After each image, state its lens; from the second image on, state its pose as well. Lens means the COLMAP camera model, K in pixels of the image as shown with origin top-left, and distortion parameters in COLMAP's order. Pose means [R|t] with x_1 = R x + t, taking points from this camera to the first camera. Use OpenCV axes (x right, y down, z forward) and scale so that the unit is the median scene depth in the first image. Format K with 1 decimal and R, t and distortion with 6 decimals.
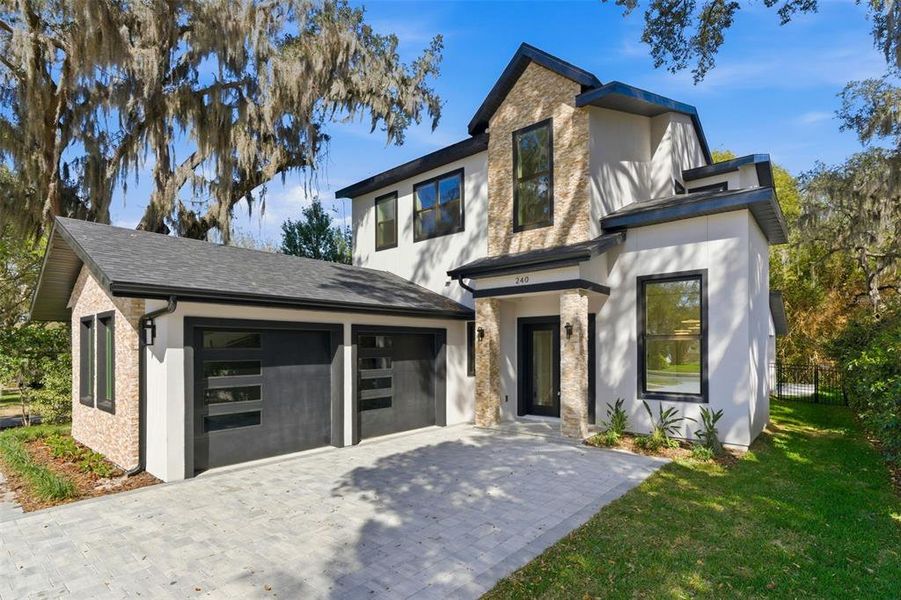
lens RADIAL K [[450.6, 0, 474.9], [0, 450.6, 347.8], [0, 0, 1]] dist [-0.003956, -0.000280]
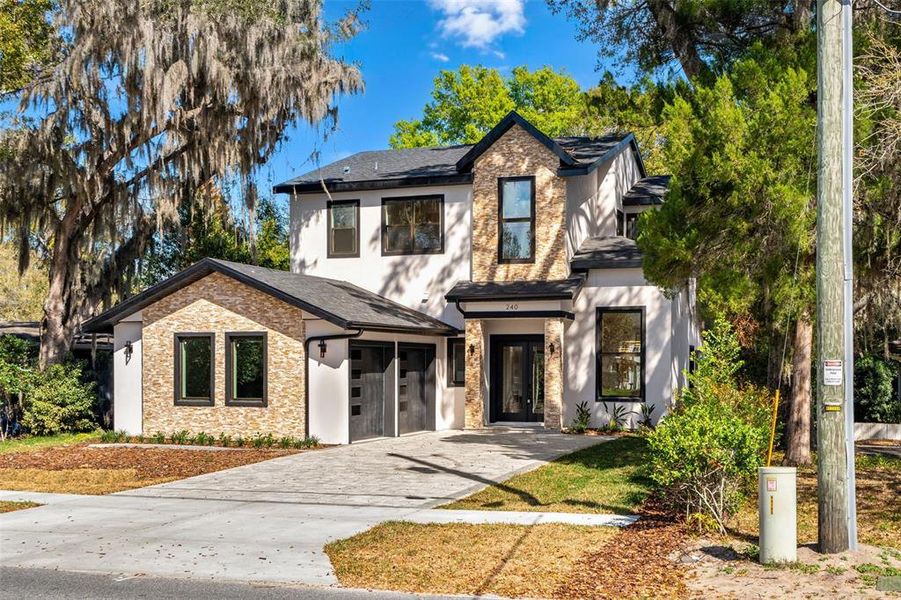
lens RADIAL K [[1161.9, 0, 450.4], [0, 1161.9, 406.5], [0, 0, 1]] dist [-0.000788, 0.007897]
pose [[0.942418, -0.004770, 0.334405, -1.058414], [-0.006823, 0.999416, 0.033485, 0.016662], [-0.334369, -0.033839, 0.941835, -1.846550]]
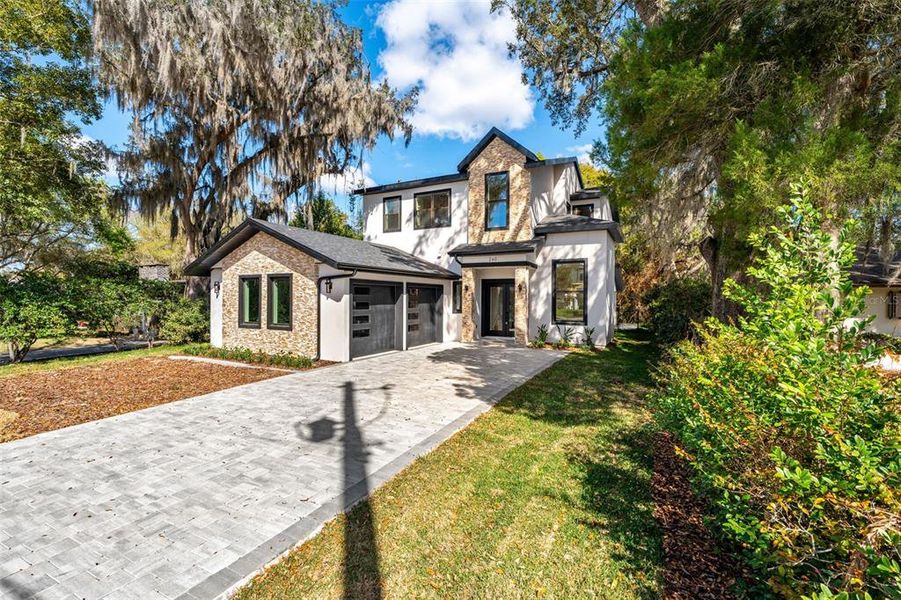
lens RADIAL K [[407.2, 0, 450.5], [0, 407.2, 300.0], [0, 0, 1]] dist [-0.001830, -0.000186]
pose [[0.978604, 0.010024, 0.205510, -0.371906], [-0.010766, 0.999939, 0.002491, 0.009808], [-0.205473, -0.004650, 0.978652, -0.534792]]
